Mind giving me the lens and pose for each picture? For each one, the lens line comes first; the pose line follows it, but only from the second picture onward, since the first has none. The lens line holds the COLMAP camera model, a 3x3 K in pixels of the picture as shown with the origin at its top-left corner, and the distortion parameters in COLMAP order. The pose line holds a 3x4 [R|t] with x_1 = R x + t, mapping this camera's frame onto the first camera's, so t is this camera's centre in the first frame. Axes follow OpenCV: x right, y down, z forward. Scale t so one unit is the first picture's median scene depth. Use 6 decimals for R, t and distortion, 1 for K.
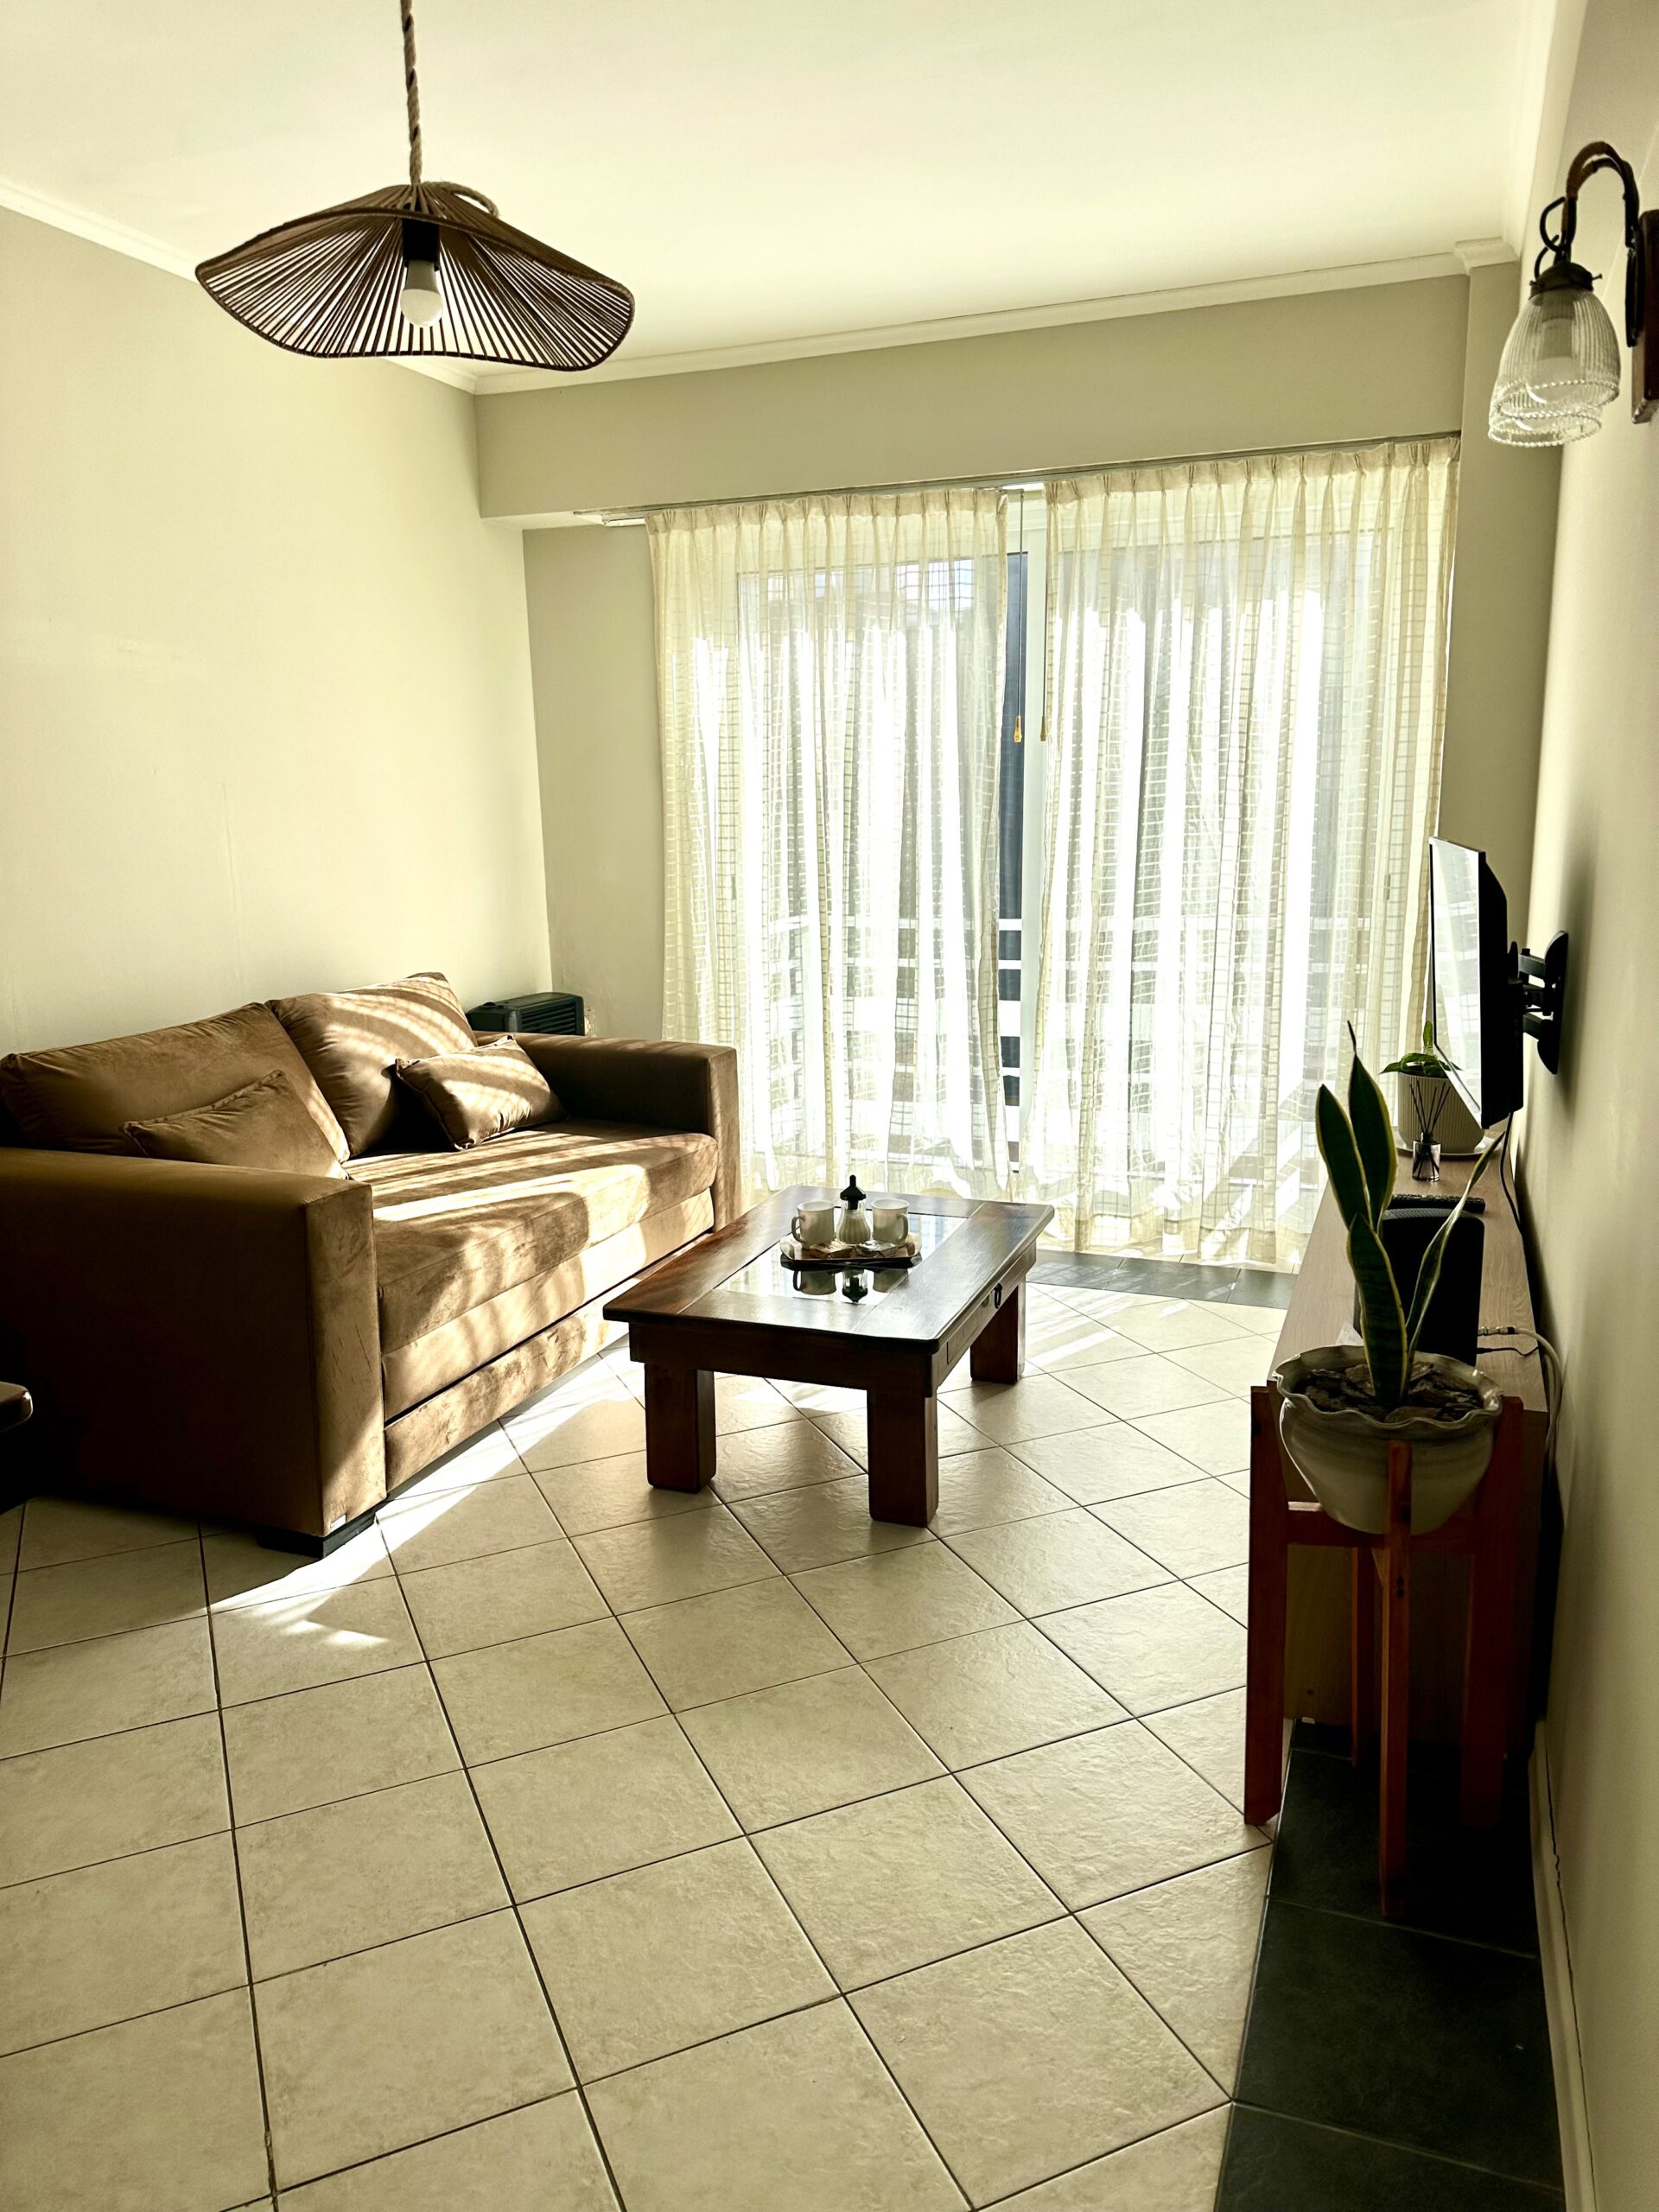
lens RADIAL K [[1576.2, 0, 827.8], [0, 1576.2, 1113.5], [0, 0, 1]] dist [0.000280, -0.005946]
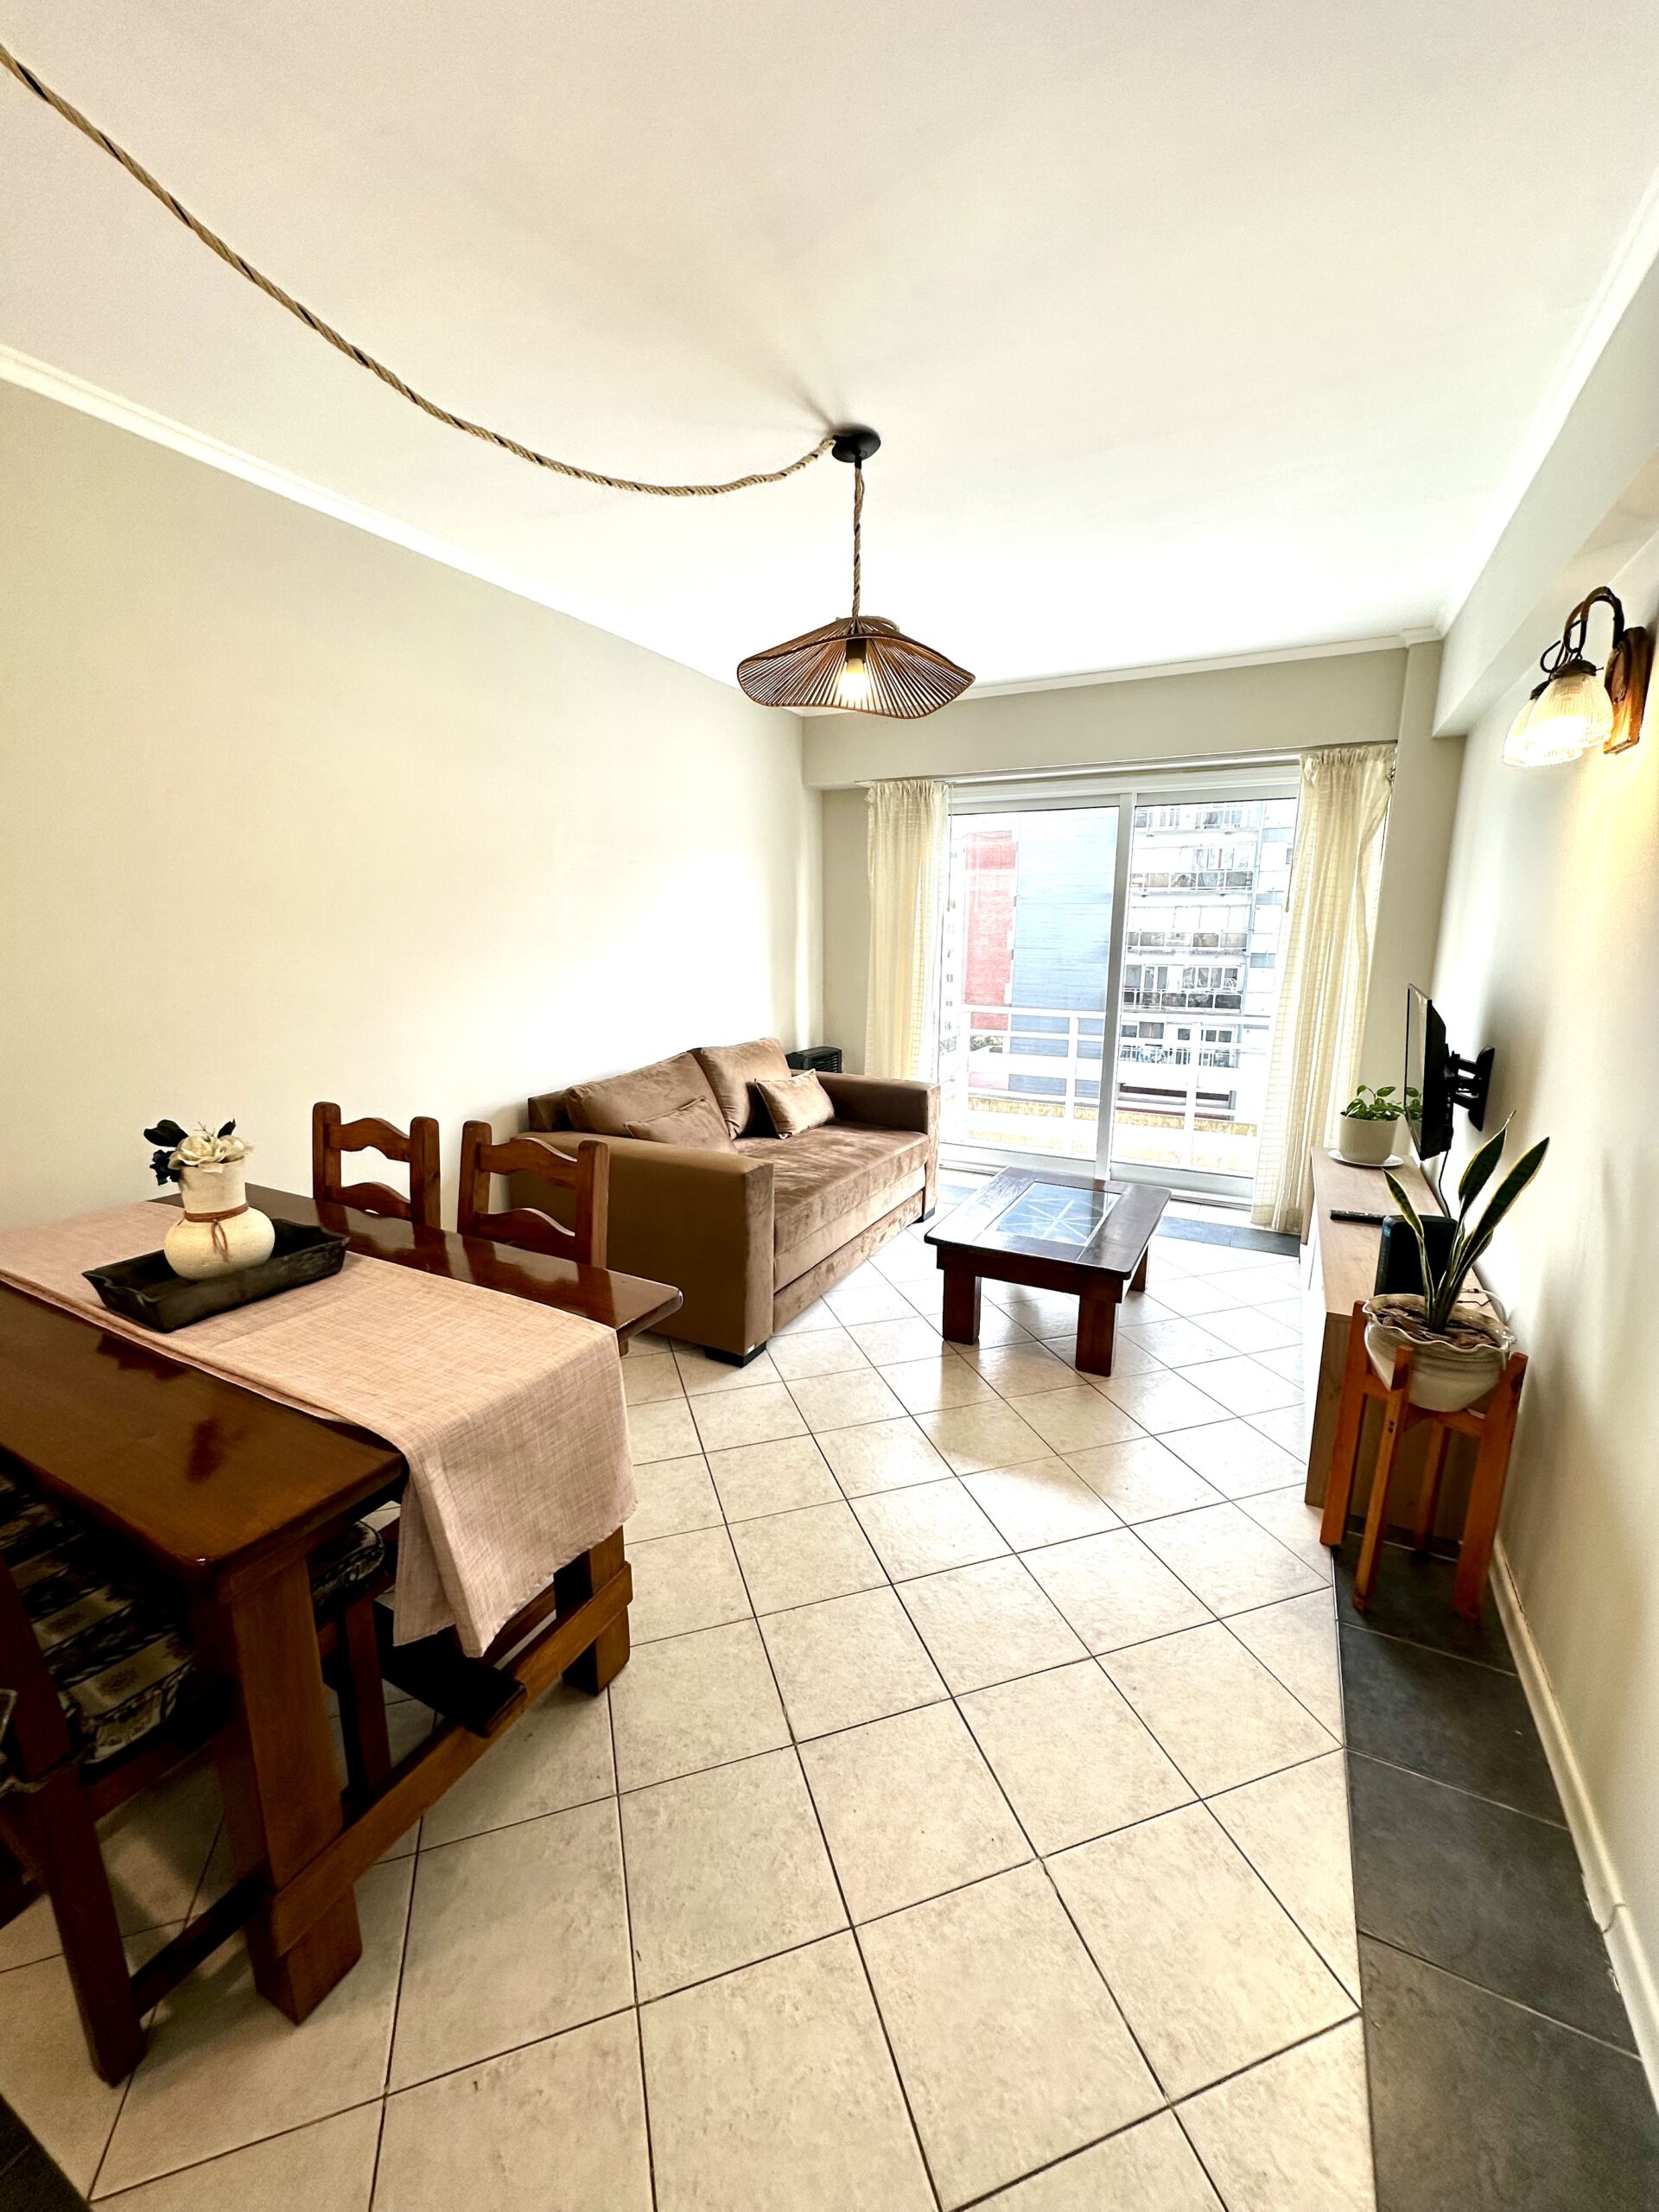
lens RADIAL K [[883.4, 0, 834.6], [0, 883.4, 1105.8], [0, 0, 1]] dist [-0.002881, 0.000101]
pose [[0.994120, 0.039044, -0.101002, -0.158989], [-0.039187, 0.999232, 0.000574, -0.031865], [0.100947, 0.003387, 0.994886, -0.002652]]
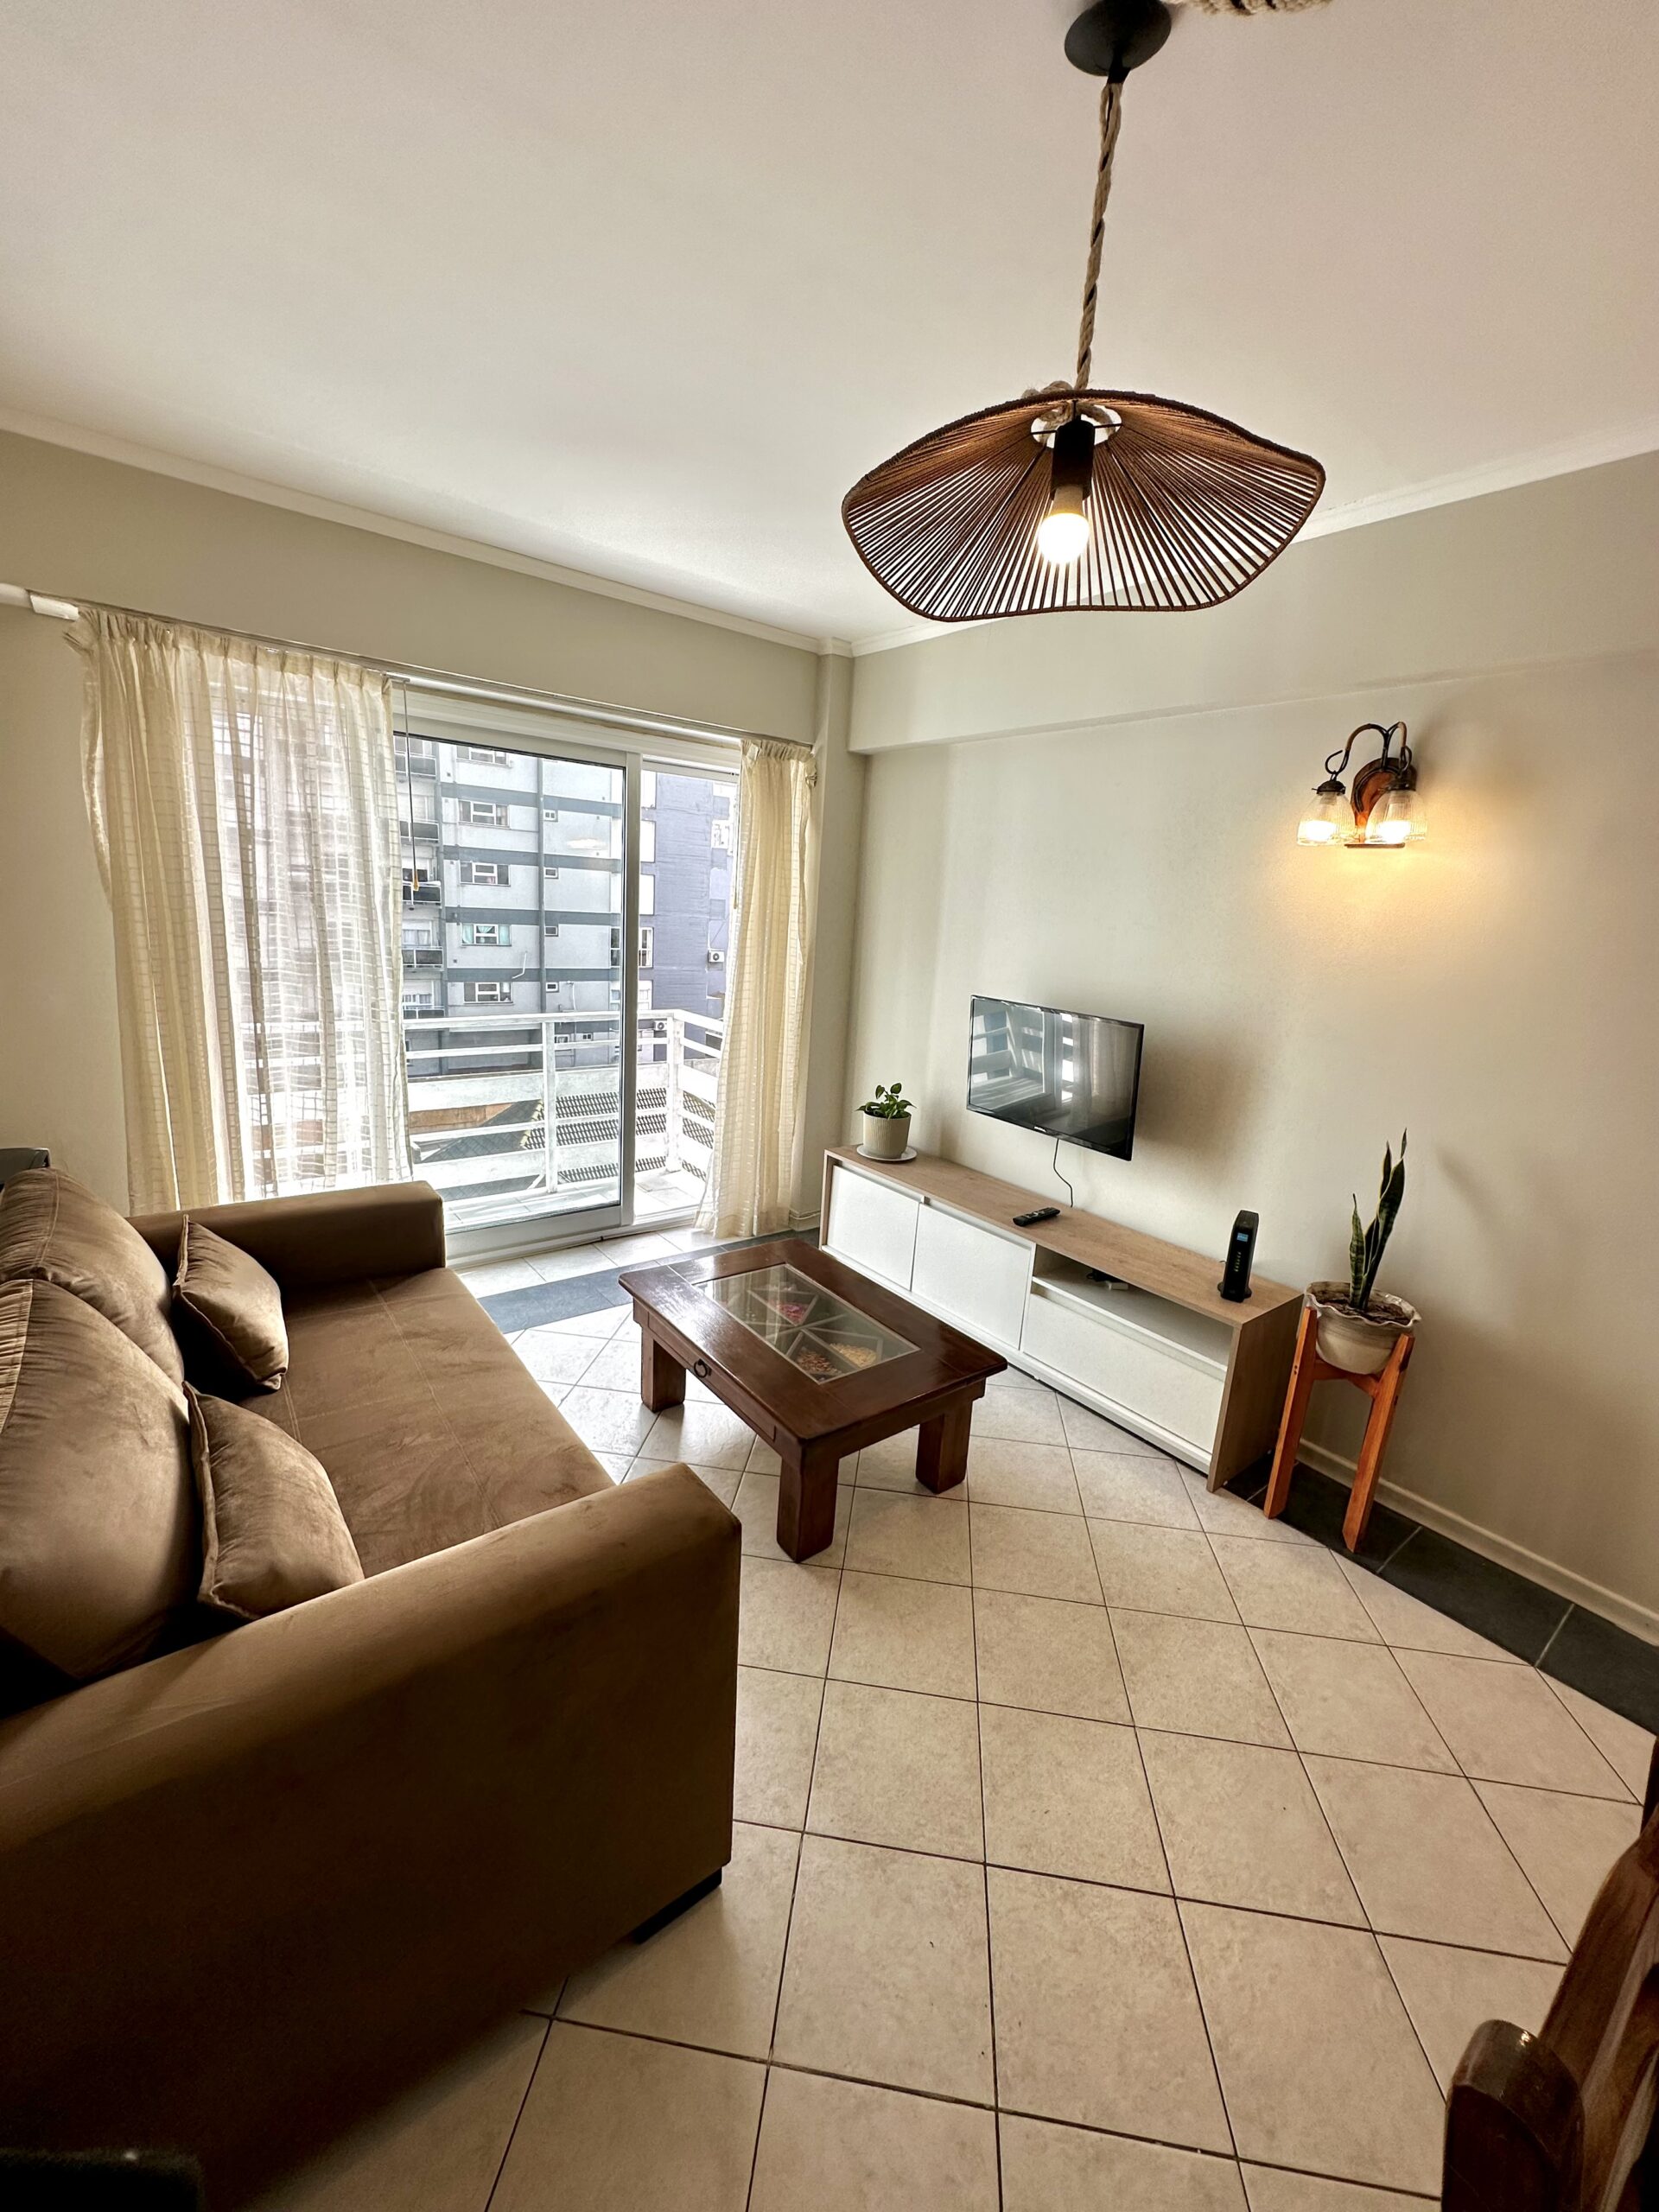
lens RADIAL K [[883.4, 0, 831.4], [0, 883.4, 1097.9], [0, 0, 1]] dist [-0.002881, 0.000101]
pose [[0.514024, -0.147548, 0.844990, -0.852529], [0.101047, 0.988652, 0.111165, -0.280260], [-0.851803, 0.028242, 0.523100, 0.876706]]
